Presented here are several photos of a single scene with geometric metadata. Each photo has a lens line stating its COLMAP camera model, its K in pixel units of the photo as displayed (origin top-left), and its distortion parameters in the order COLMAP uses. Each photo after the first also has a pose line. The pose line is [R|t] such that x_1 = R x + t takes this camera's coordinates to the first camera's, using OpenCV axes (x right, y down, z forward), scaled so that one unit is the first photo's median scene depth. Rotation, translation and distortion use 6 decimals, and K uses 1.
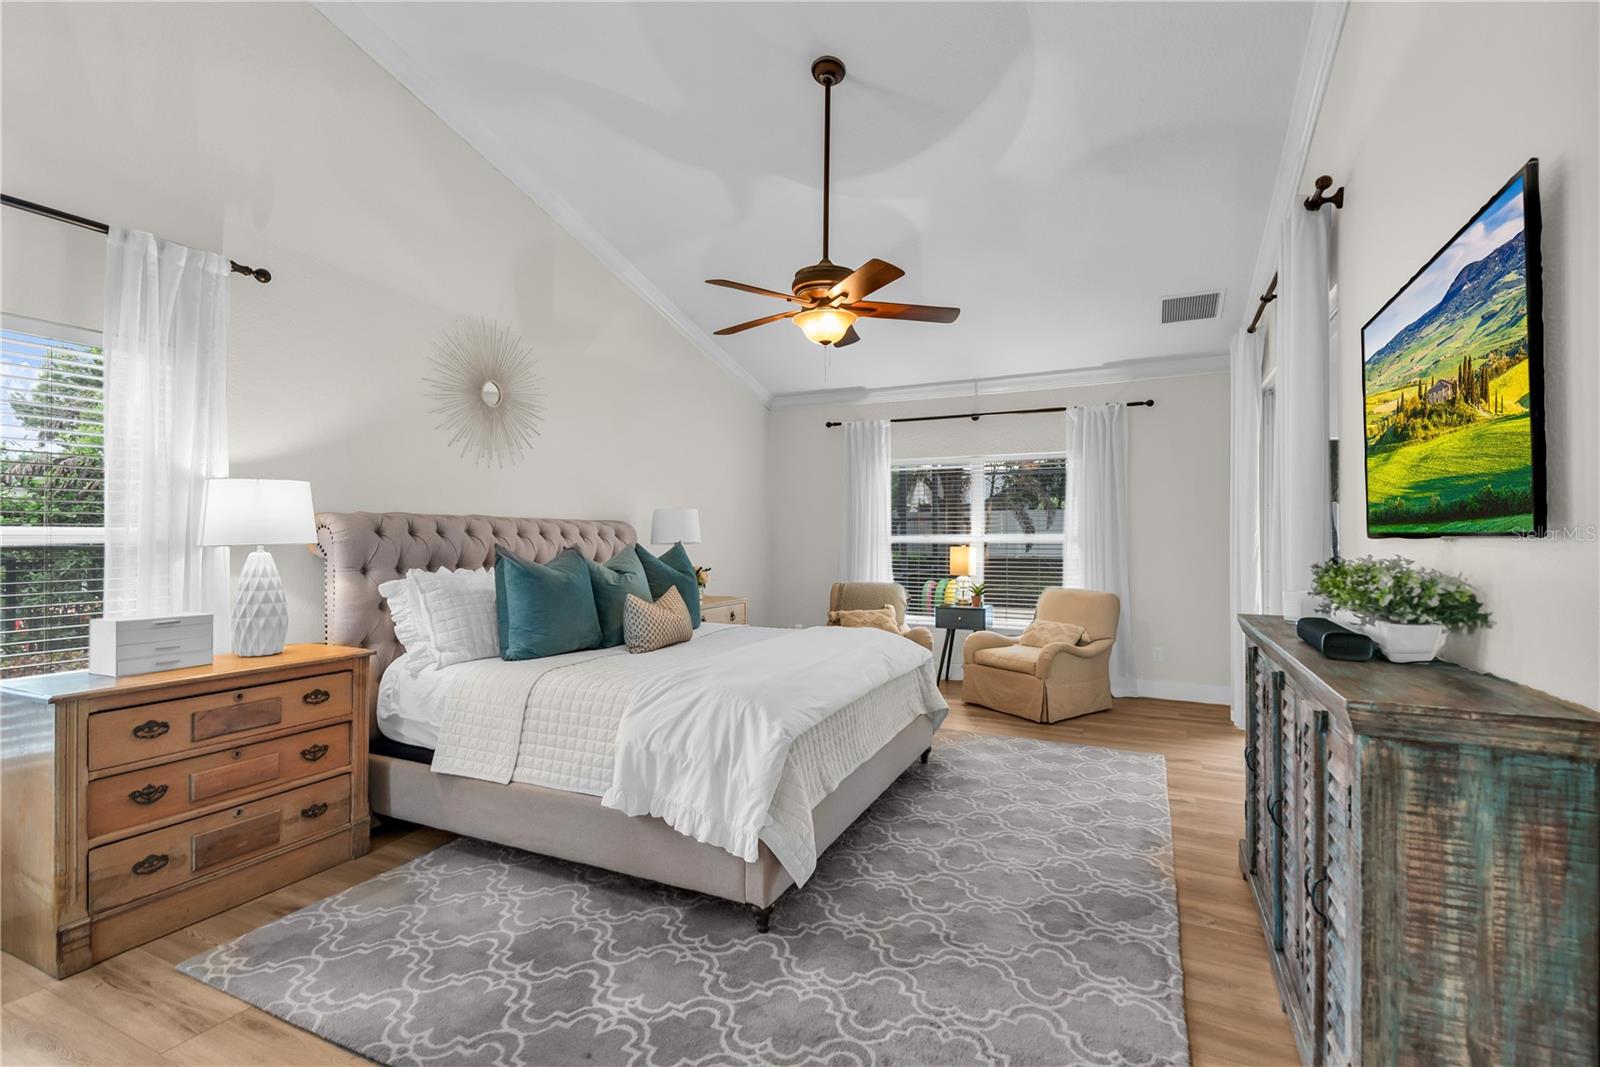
lens RADIAL K [[762.9, 0, 714.2], [0, 762.9, 534.0], [0, 0, 1]] dist [0.017954, -0.000904]
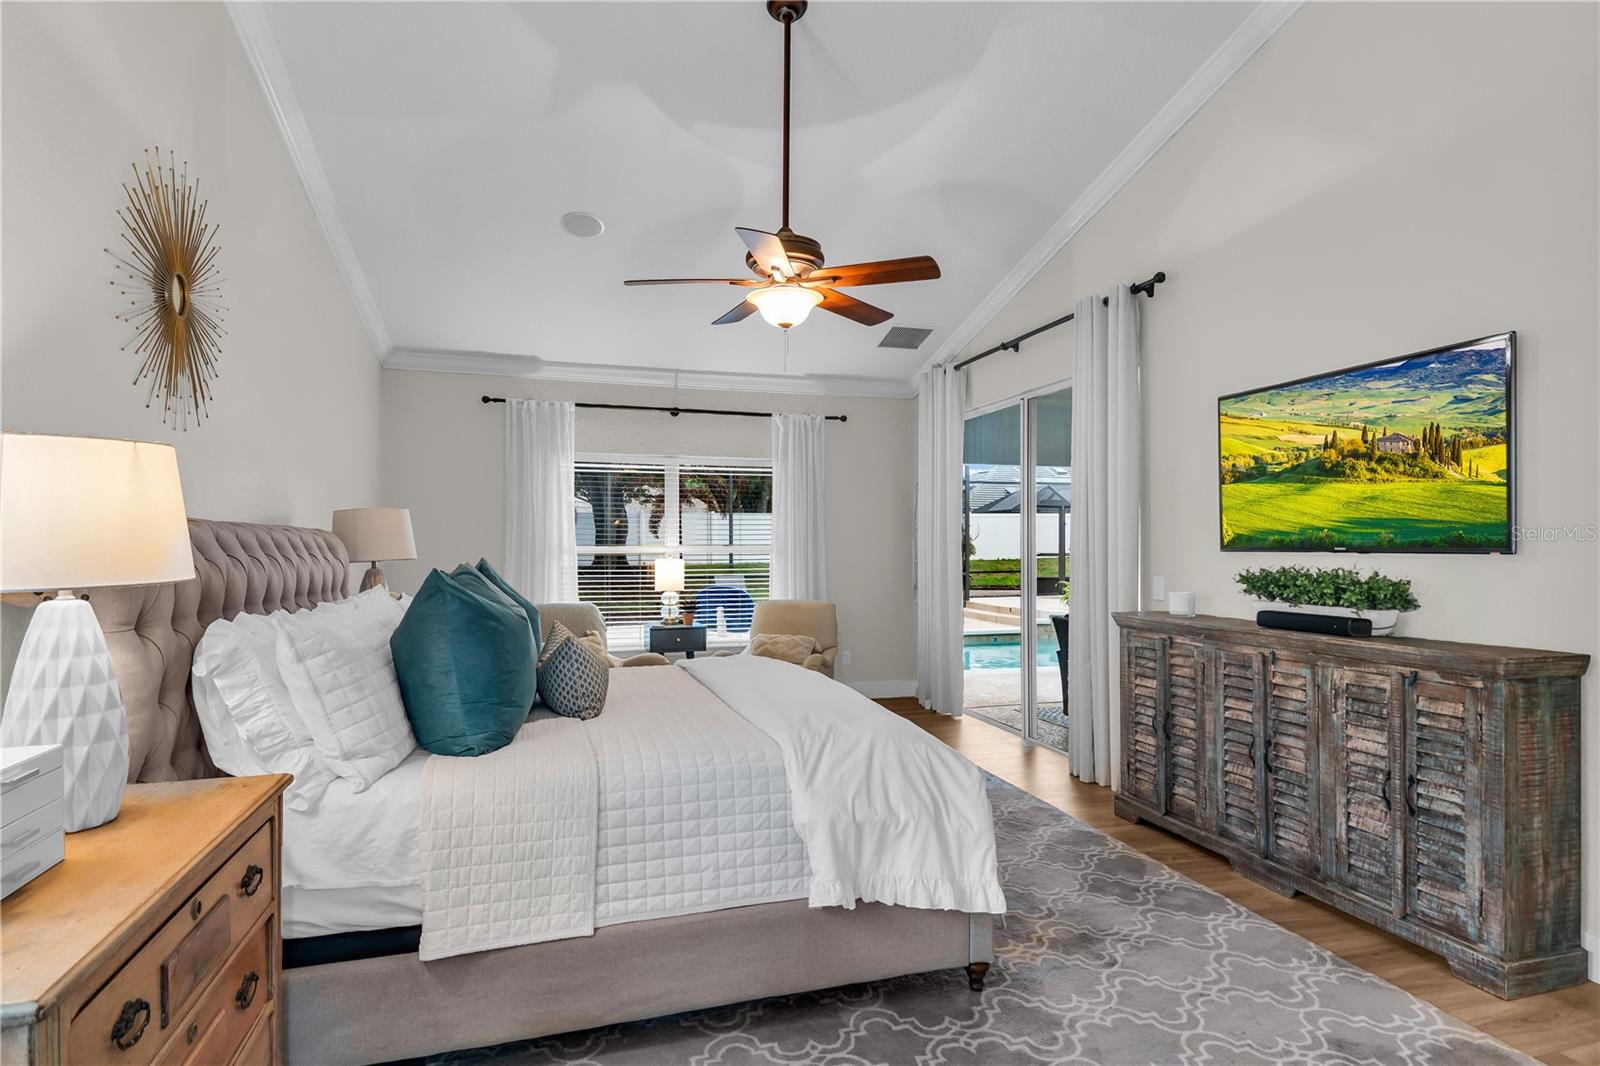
lens RADIAL K [[929.8, 0, 801.3], [0, 929.8, 543.0], [0, 0, 1]] dist [0.044240, -0.000644]
pose [[0.694378, -0.002948, 0.719604, -0.726489], [-0.000969, 0.999987, 0.005032, -0.013909], [-0.719609, -0.004191, 0.694366, 0.311351]]
